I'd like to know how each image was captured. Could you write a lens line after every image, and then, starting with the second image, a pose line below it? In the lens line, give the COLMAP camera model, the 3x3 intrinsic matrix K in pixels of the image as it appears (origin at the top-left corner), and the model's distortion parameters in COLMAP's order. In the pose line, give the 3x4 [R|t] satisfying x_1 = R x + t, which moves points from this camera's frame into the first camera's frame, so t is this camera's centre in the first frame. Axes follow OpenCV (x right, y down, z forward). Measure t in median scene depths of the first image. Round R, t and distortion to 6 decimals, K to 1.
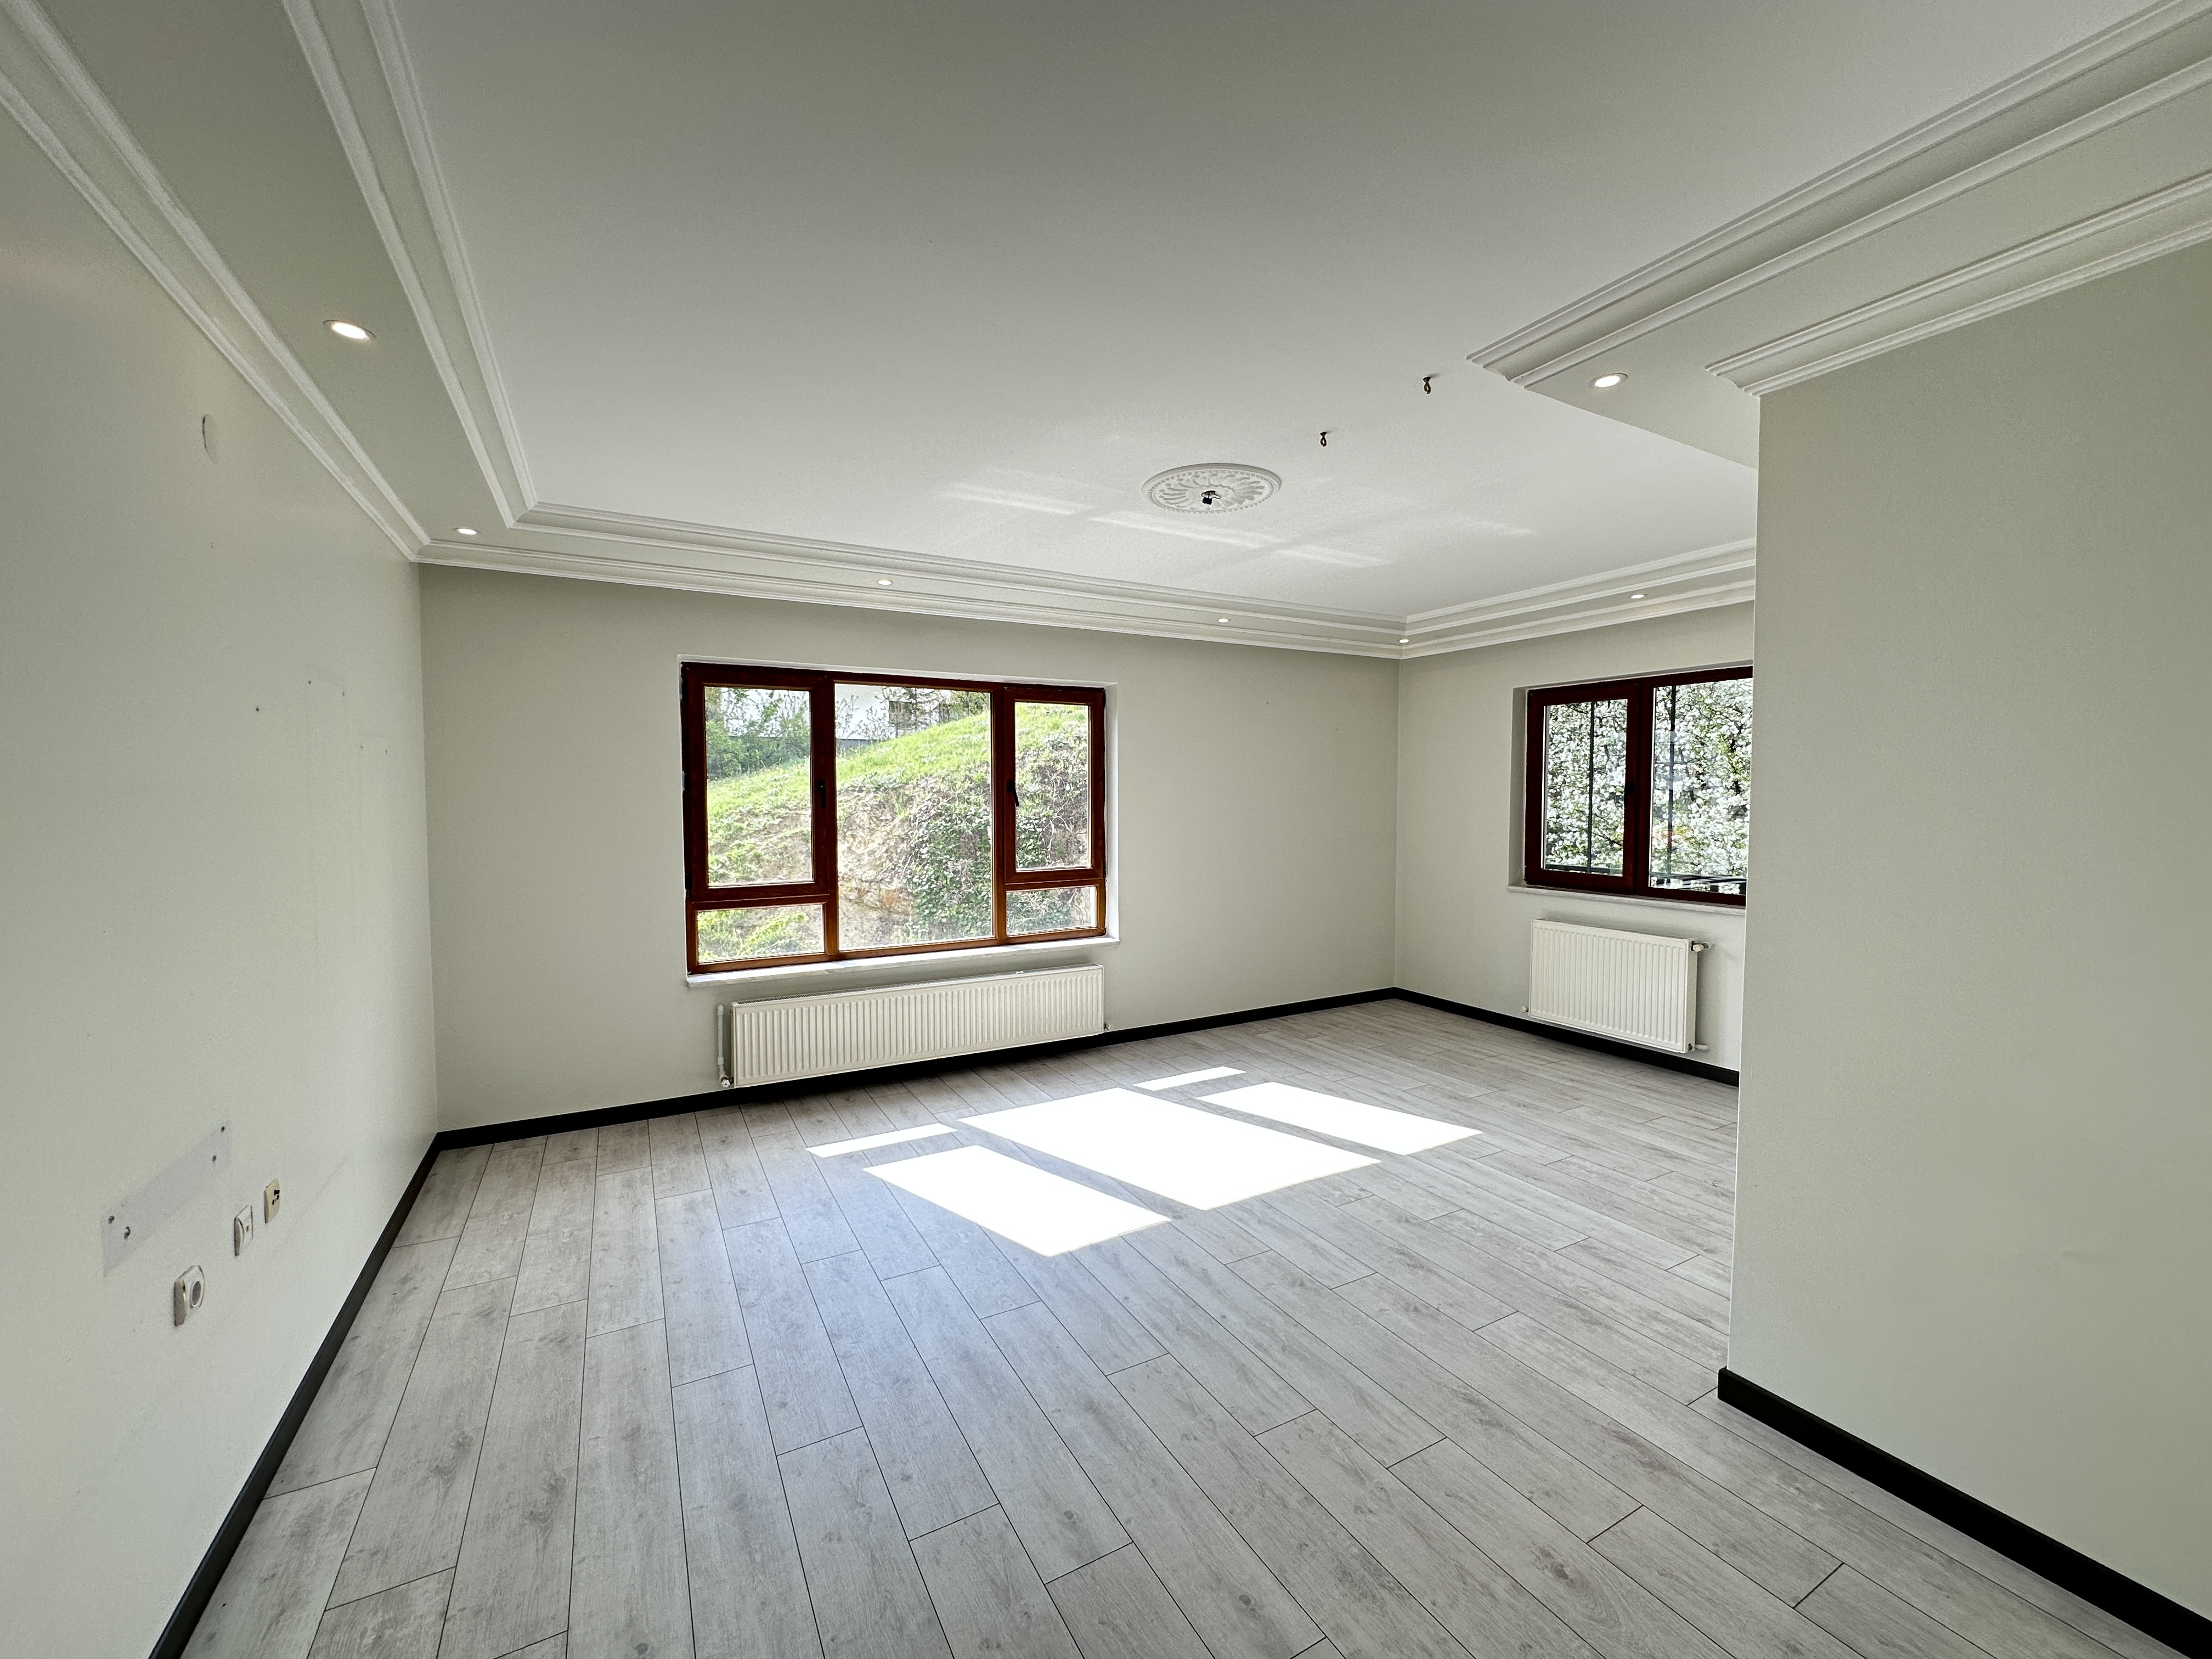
lens RADIAL K [[881.7, 0, 1107.1], [0, 881.7, 830.7], [0, 0, 1]] dist [-0.004168, 0.001842]
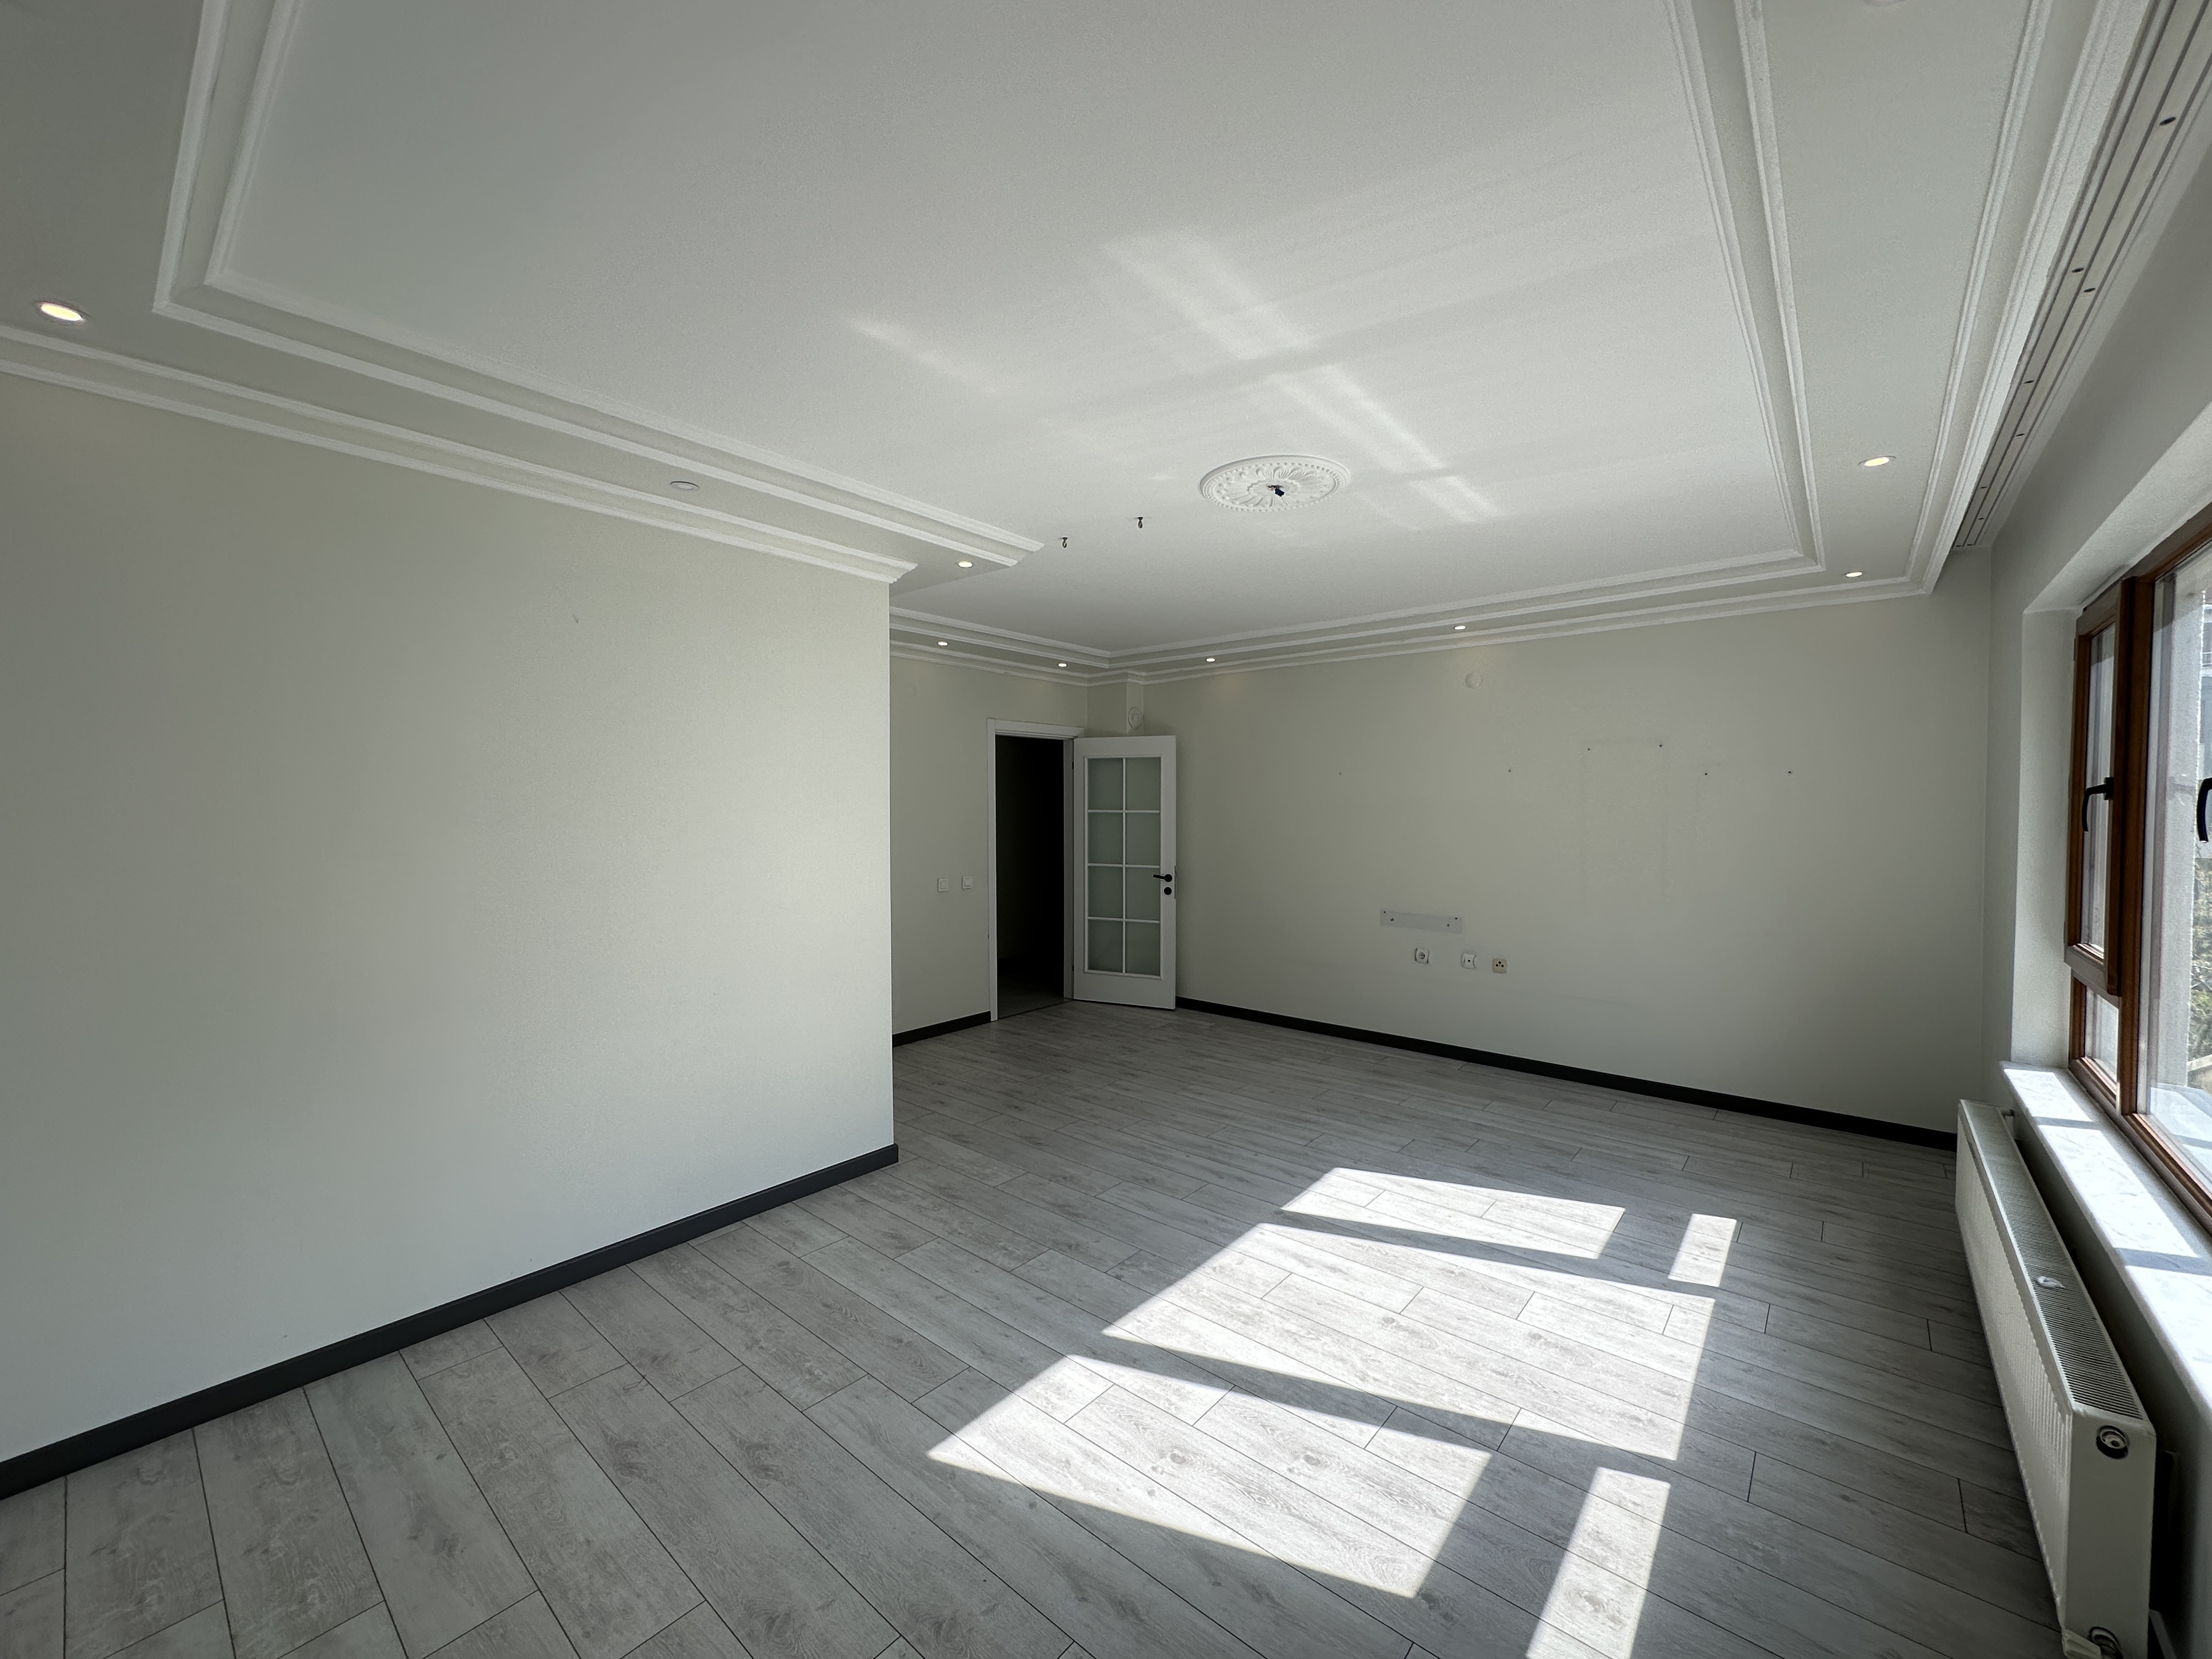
lens RADIAL K [[881.7, 0, 1104.5], [0, 881.7, 832.3], [0, 0, 1]] dist [-0.004168, 0.001842]
pose [[-0.937368, 0.014345, -0.348046, 0.511884], [-0.010624, 0.997510, 0.069725, -0.064763], [0.348179, 0.069055, -0.934881, 1.520232]]
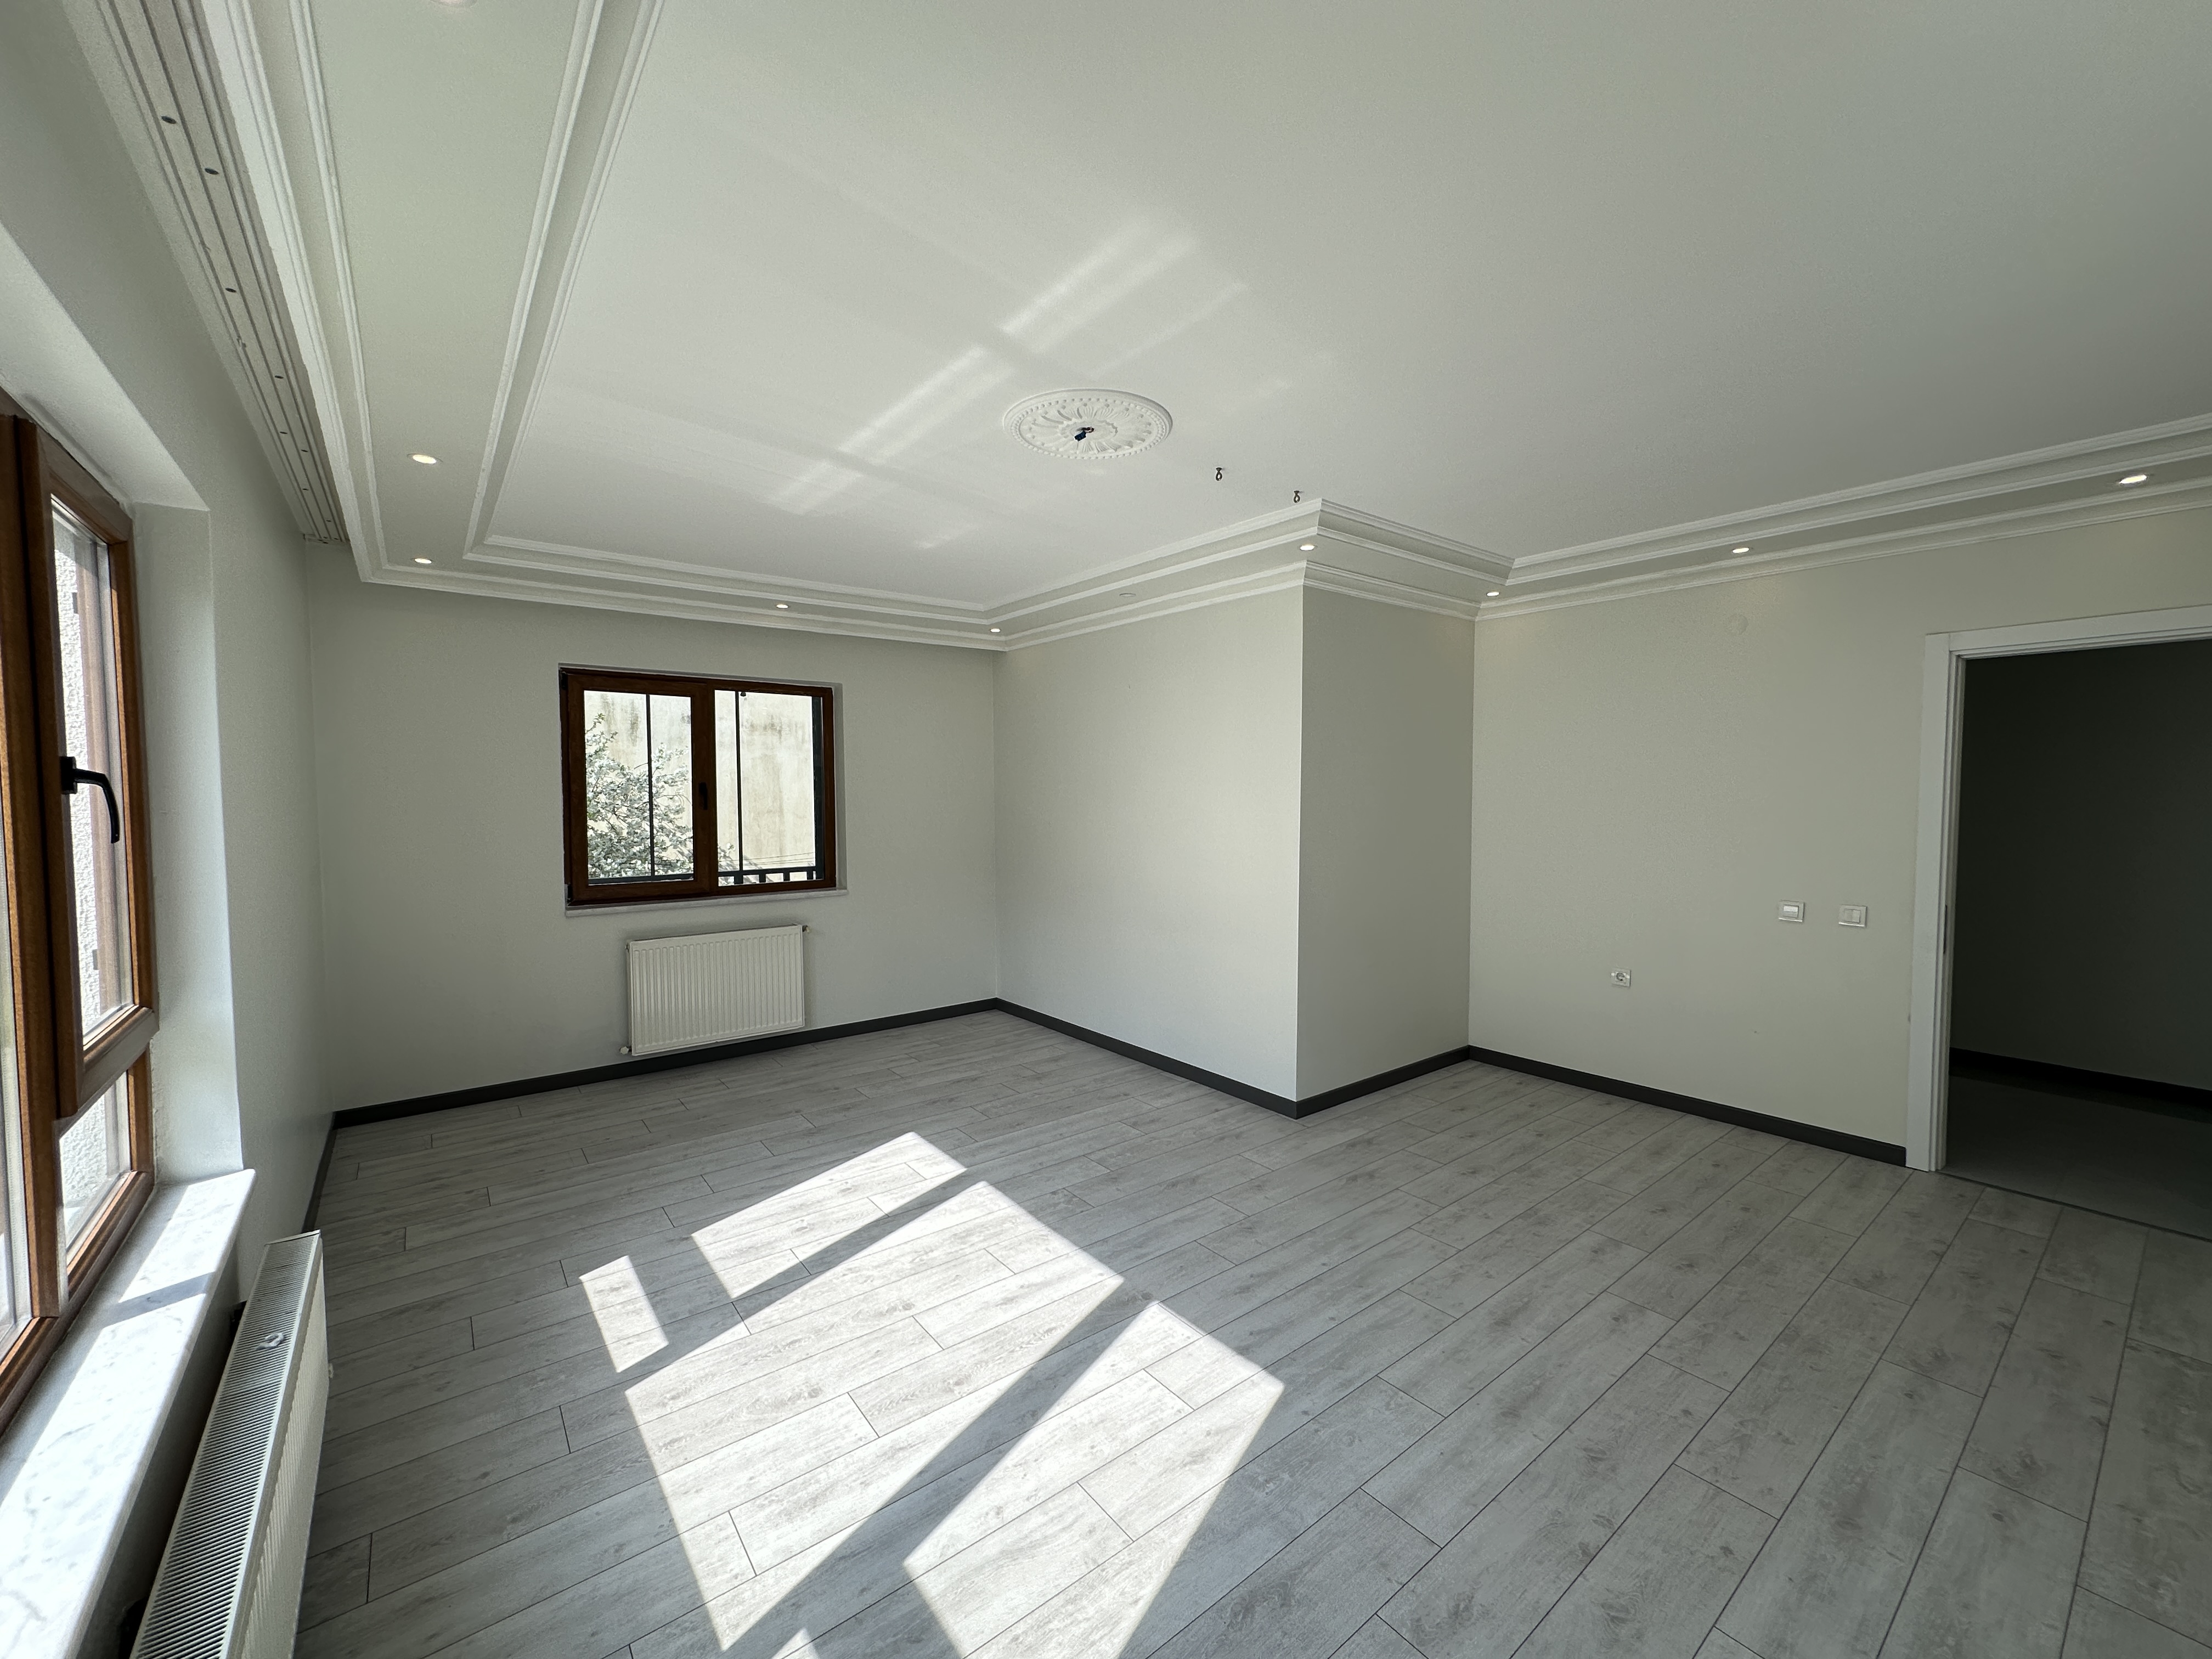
lens RADIAL K [[881.7, 0, 1104.5], [0, 881.7, 831.2], [0, 0, 1]] dist [-0.004168, 0.001842]
pose [[-0.153232, -0.044331, 0.987195, -0.590177], [0.045412, 0.997622, 0.051848, -0.041512], [-0.987146, 0.052775, -0.150855, 0.929652]]
